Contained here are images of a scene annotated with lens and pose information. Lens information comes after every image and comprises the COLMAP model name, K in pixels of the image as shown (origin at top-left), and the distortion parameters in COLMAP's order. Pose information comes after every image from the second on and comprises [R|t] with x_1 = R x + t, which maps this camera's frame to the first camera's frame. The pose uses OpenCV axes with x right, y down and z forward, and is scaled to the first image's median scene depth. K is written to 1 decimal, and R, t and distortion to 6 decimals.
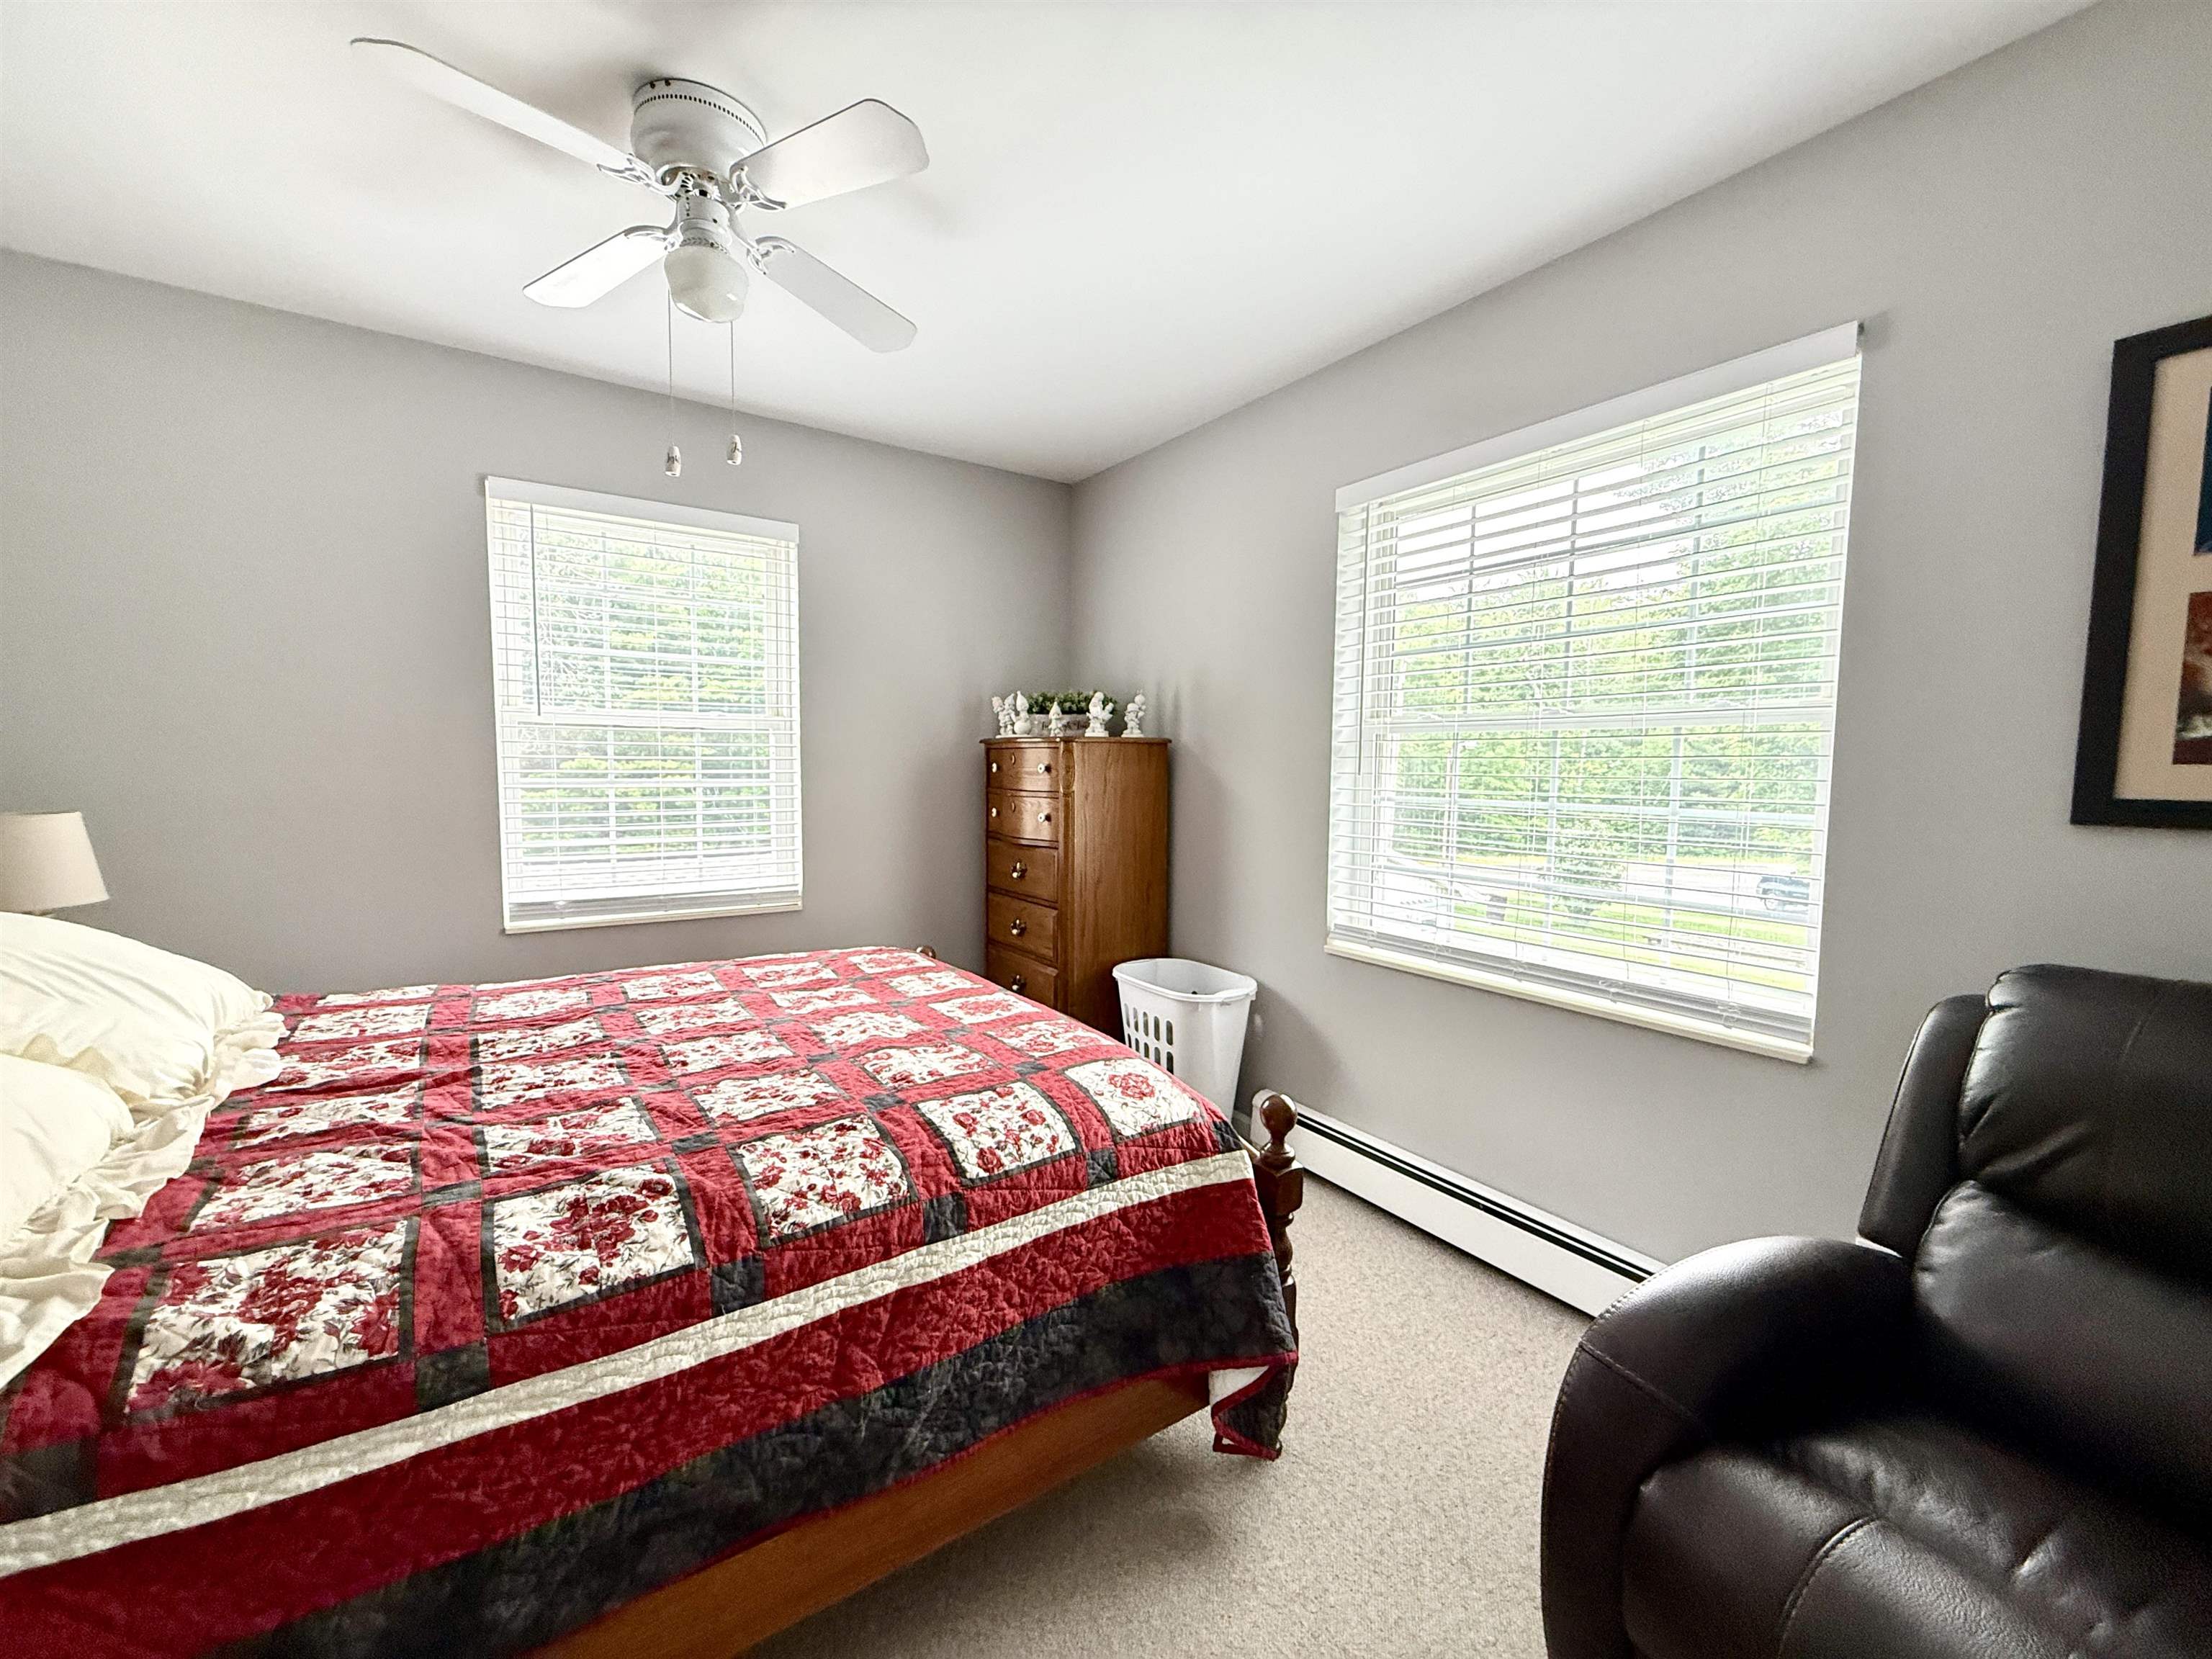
lens RADIAL K [[880.9, 0, 1079.7], [0, 880.9, 821.4], [0, 0, 1]] dist [0.001071, -0.000068]
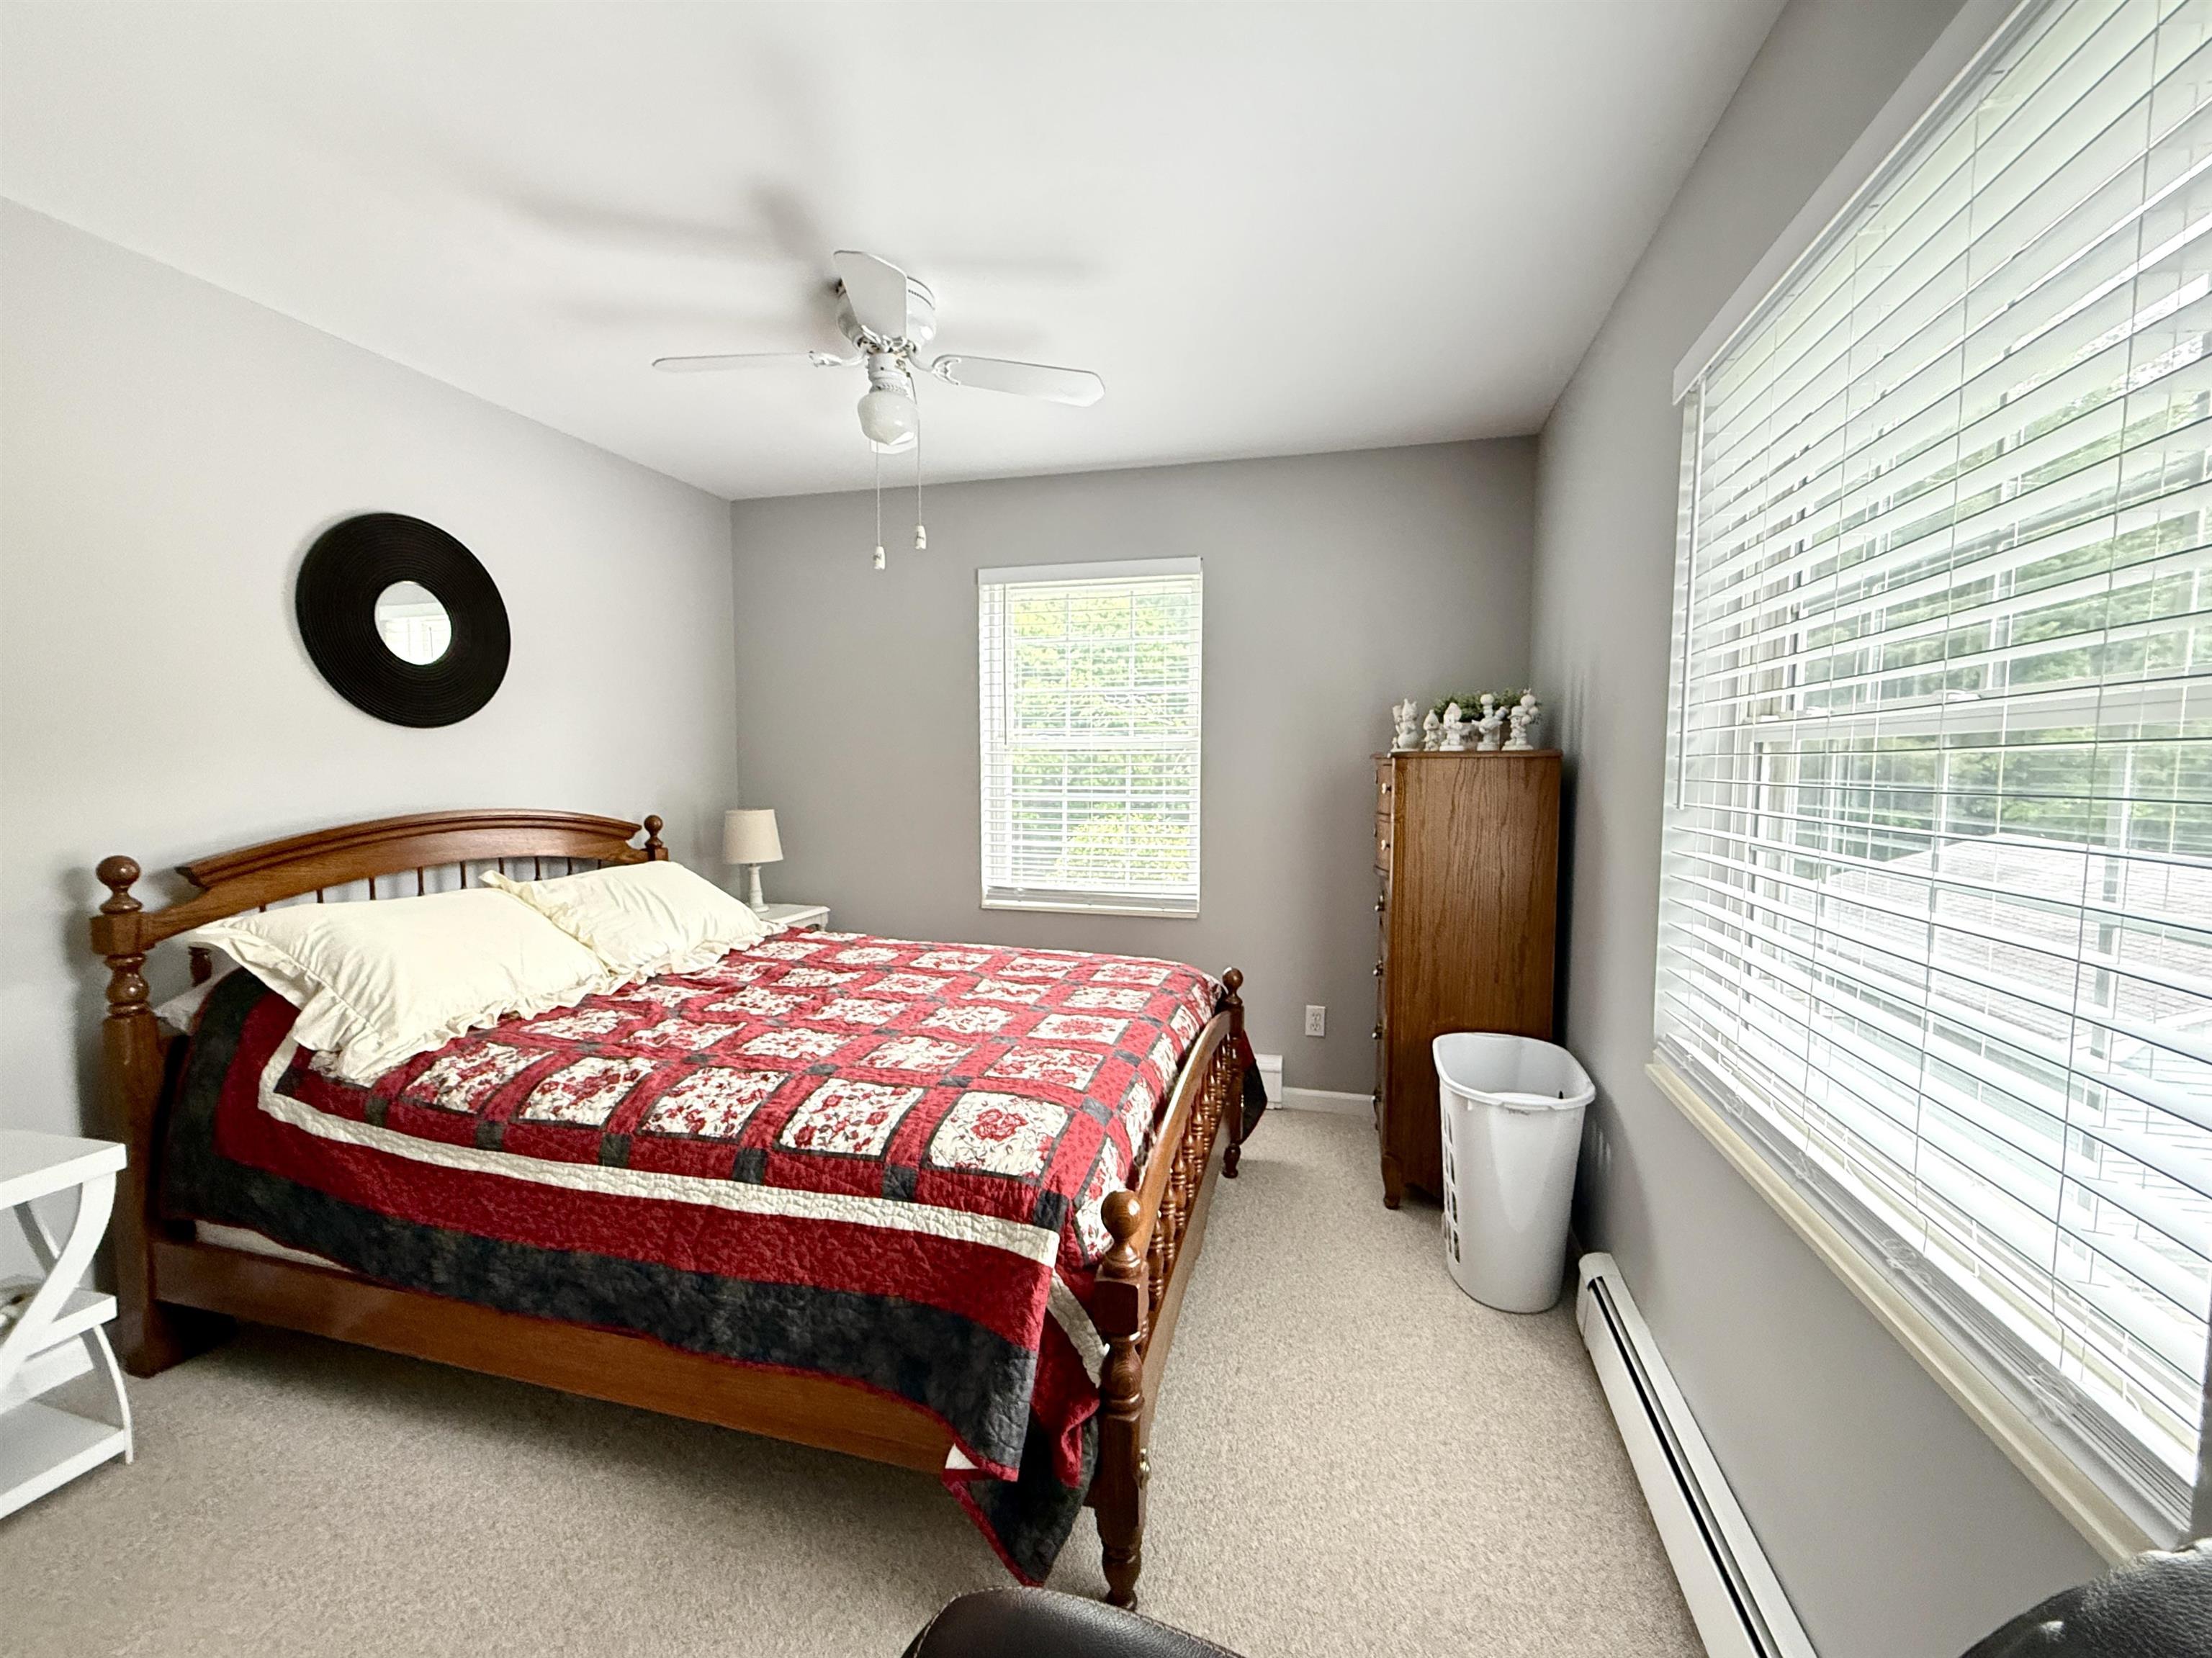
lens RADIAL K [[839.2, 0, 977.7], [0, 839.2, 822.5], [0, 0, 1]] dist [0.000521, 0.000035]
pose [[0.662280, 0.038371, -0.748273, 0.839640], [-0.043935, 0.998958, 0.012340, -0.052288], [0.747967, 0.024703, 0.663276, 0.411993]]
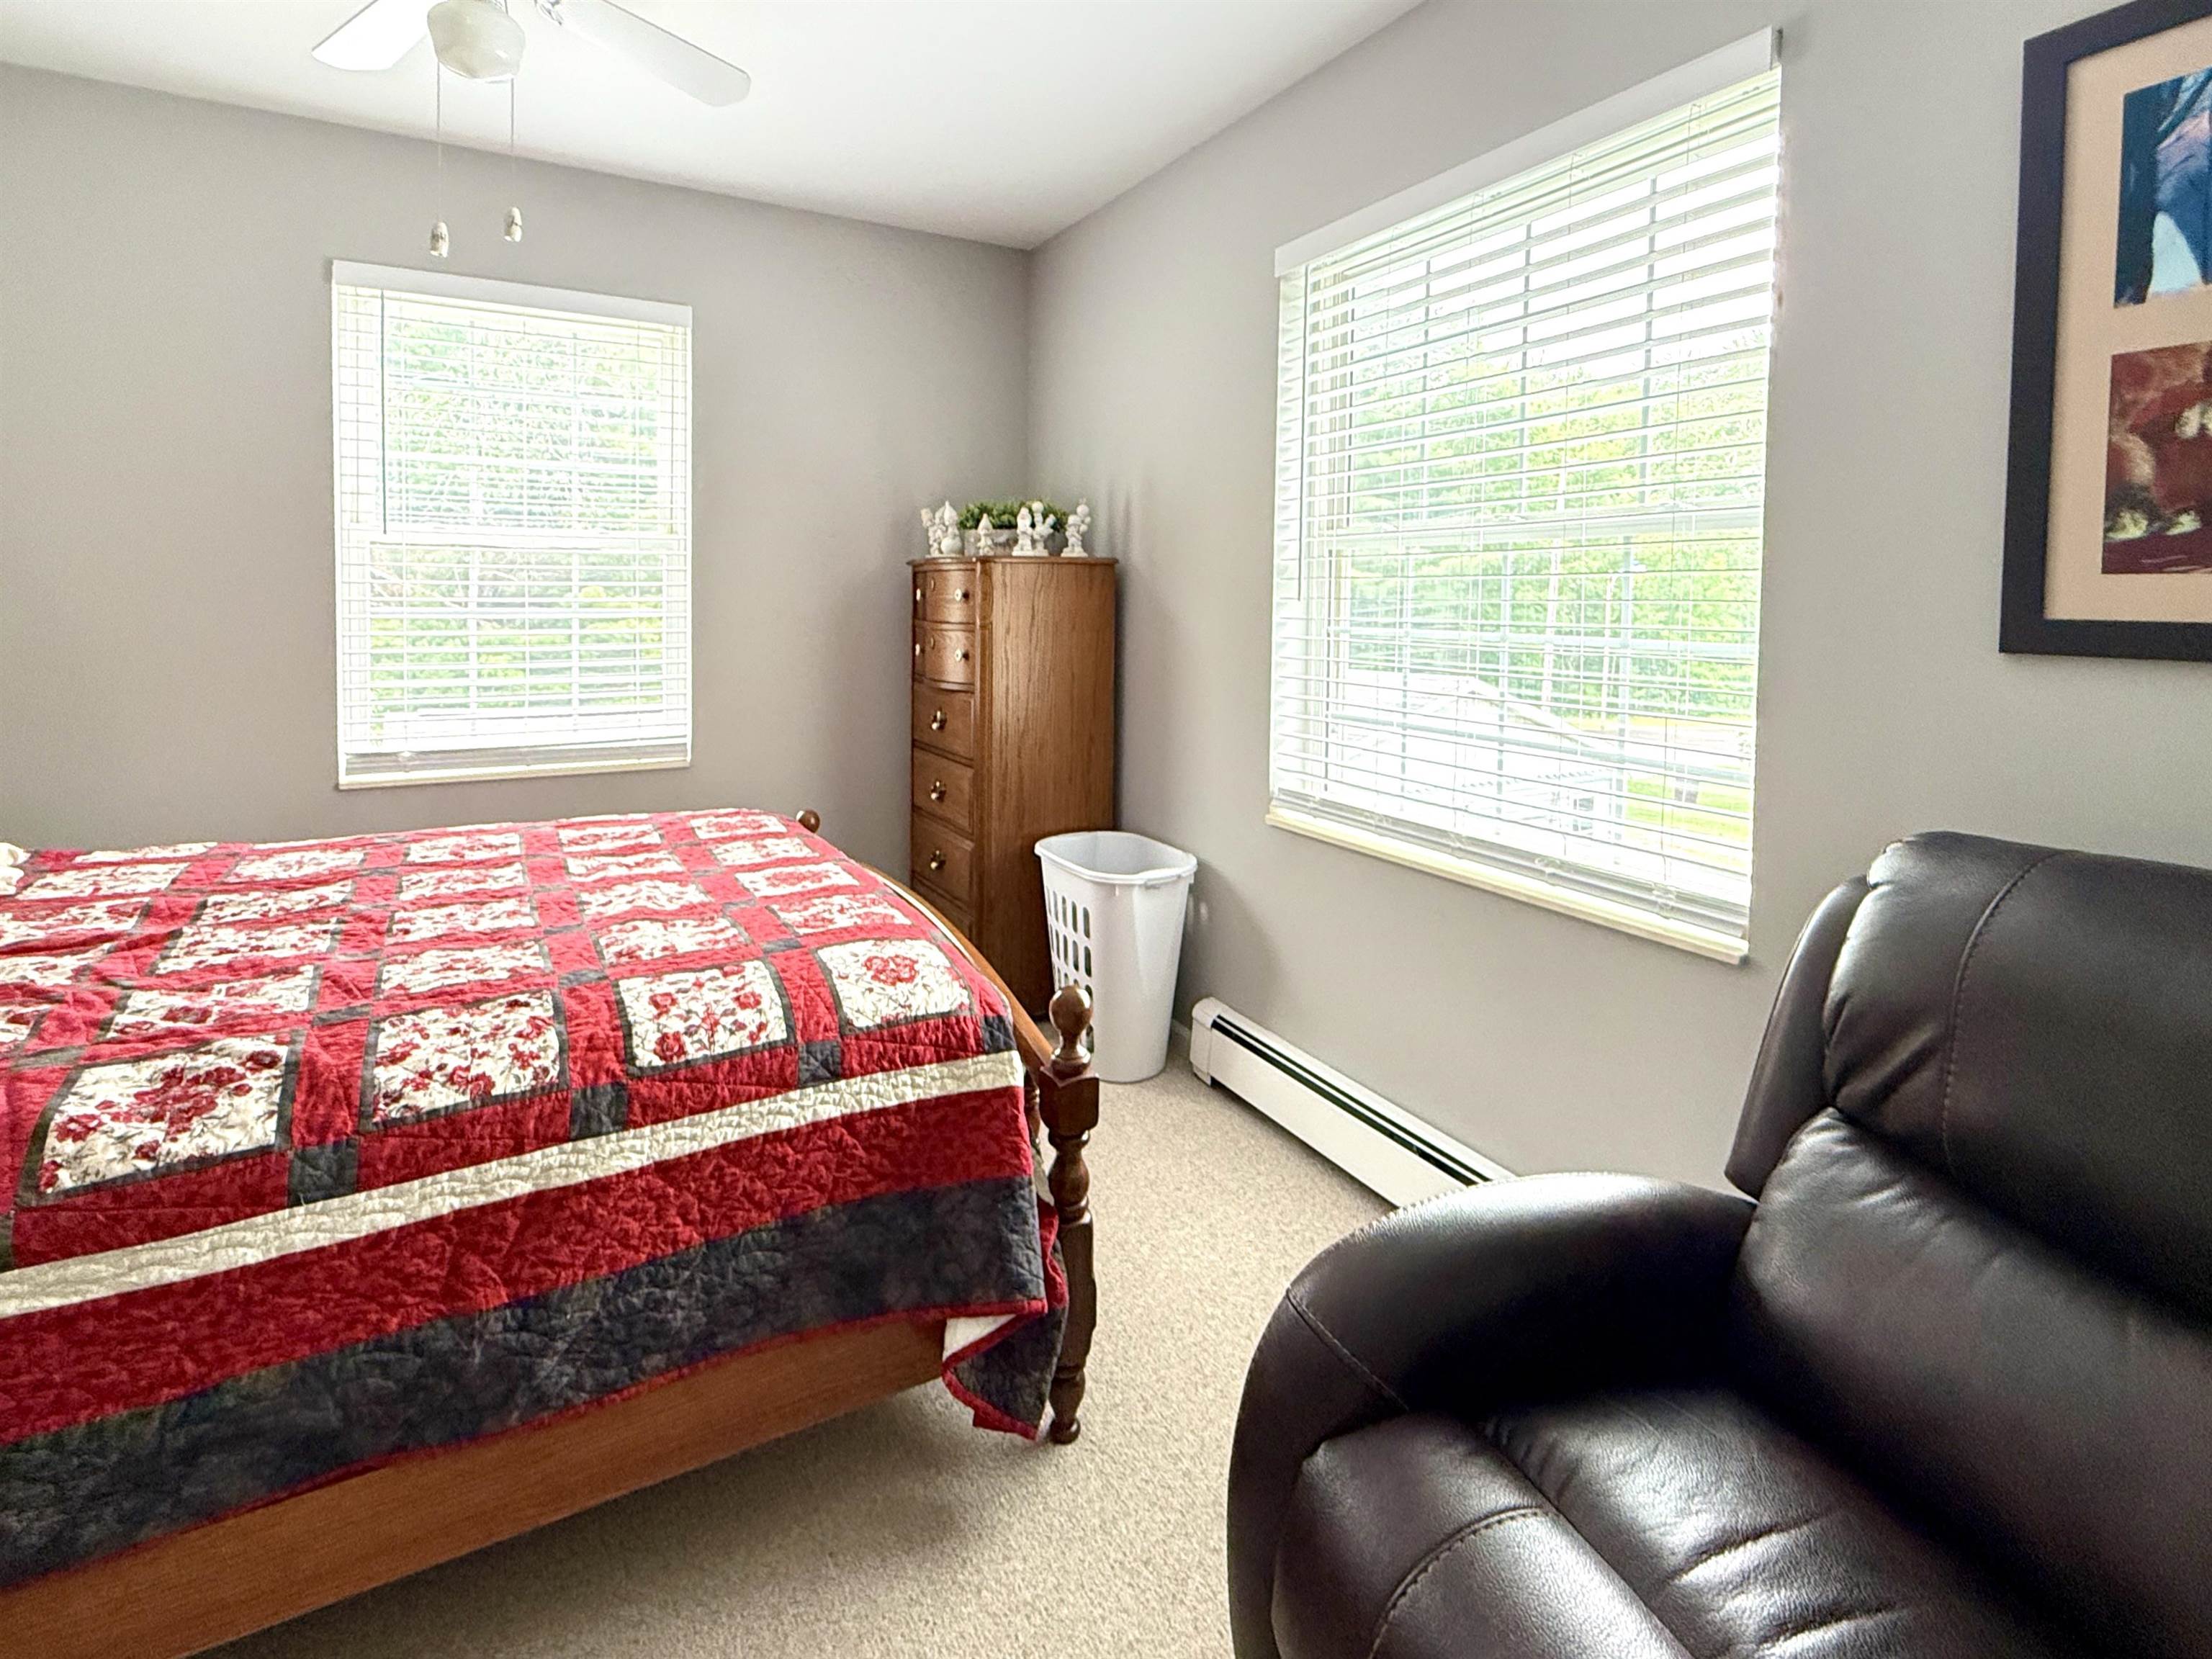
lens RADIAL K [[1109.8, 0, 1049.4], [0, 1109.8, 623.0], [0, 0, 1]] dist [-0.000061, -0.000047]
pose [[0.996474, 0.002165, -0.083868, 0.339214], [-0.005539, 0.999184, -0.040018, 0.017815], [0.083713, 0.040342, 0.995673, -0.046213]]
